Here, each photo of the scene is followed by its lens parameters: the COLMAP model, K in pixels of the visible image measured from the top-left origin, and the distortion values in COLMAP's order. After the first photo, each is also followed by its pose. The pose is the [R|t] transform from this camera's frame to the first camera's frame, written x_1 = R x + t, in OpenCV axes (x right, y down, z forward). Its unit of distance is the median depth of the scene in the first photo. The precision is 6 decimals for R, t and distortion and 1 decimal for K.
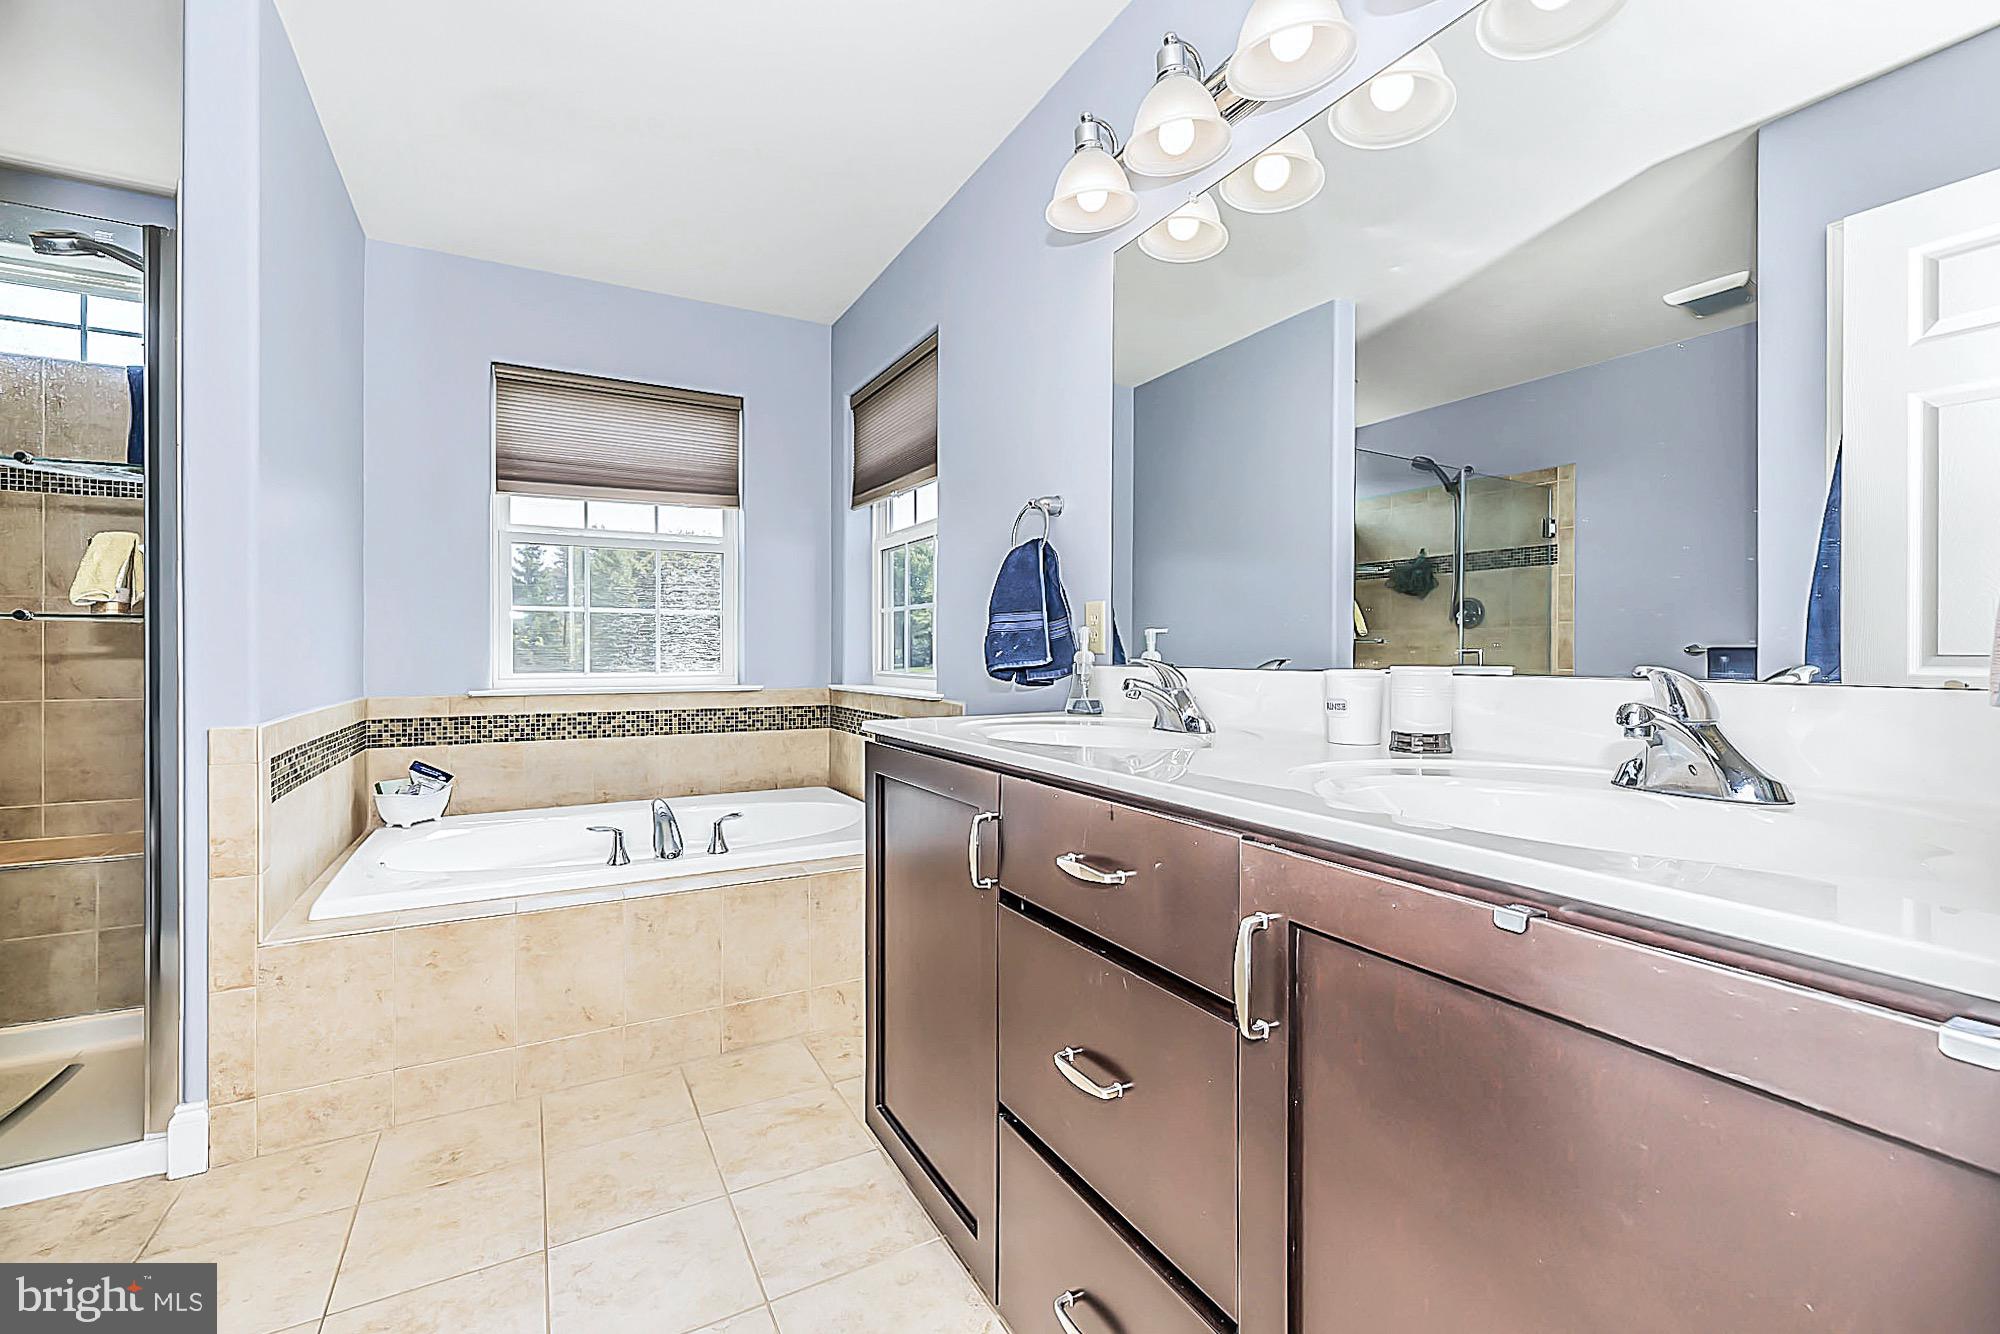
lens RADIAL K [[836.5, 0, 999.0], [0, 836.5, 659.2], [0, 0, 1]] dist [0.002104, -0.000409]
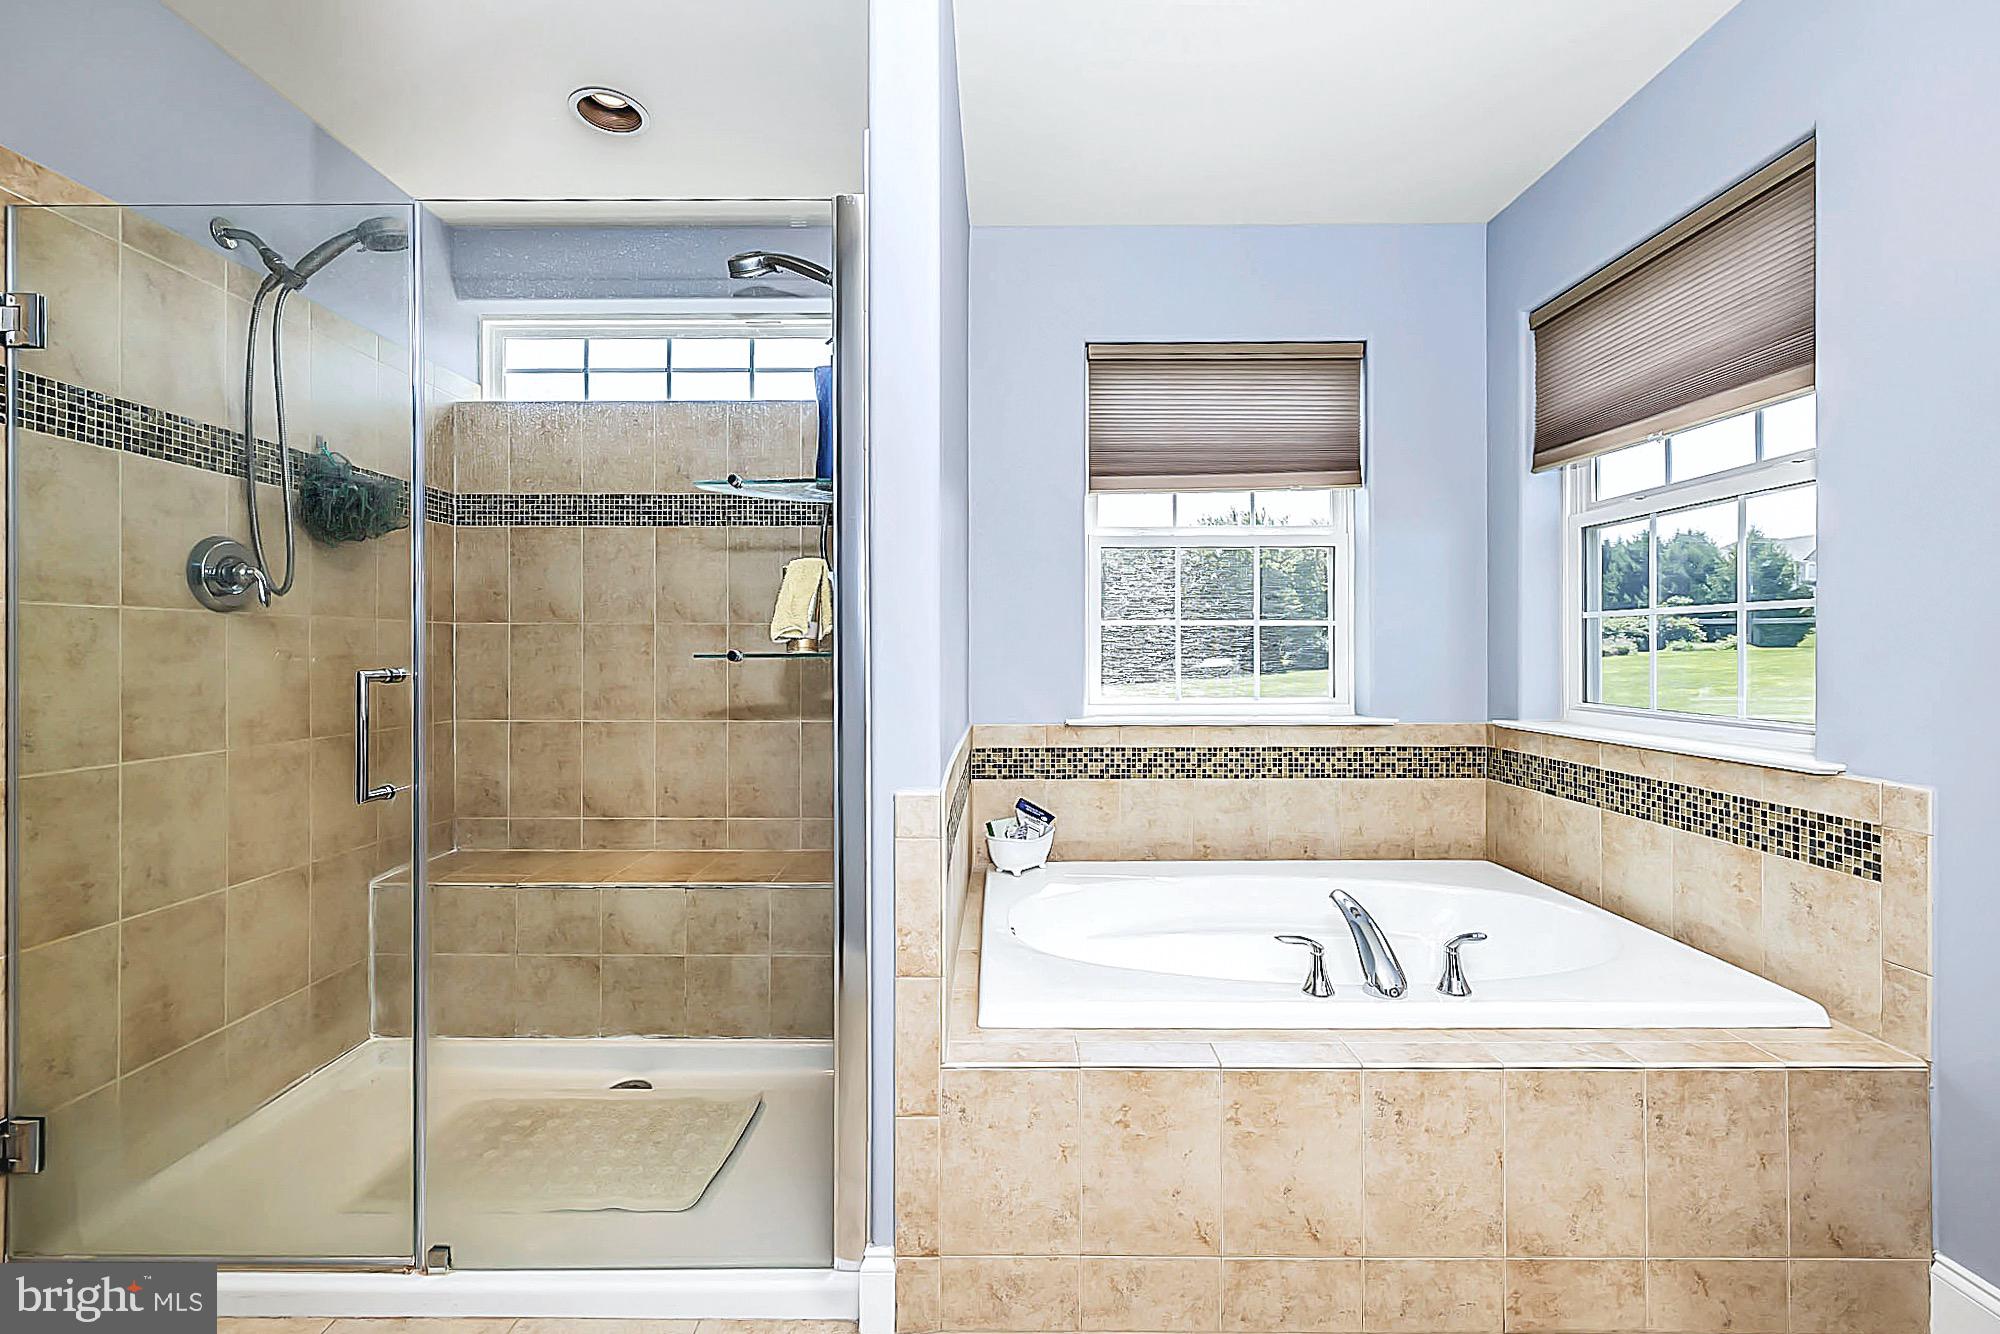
lens RADIAL K [[836.5, 0, 999.1], [0, 836.5, 658.9], [0, 0, 1]] dist [0.002104, -0.000409]
pose [[0.874220, 0.003603, -0.485517, -0.285132], [-0.000854, 0.999982, 0.005882, -0.032918], [0.485529, -0.004728, 0.874208, 0.209270]]
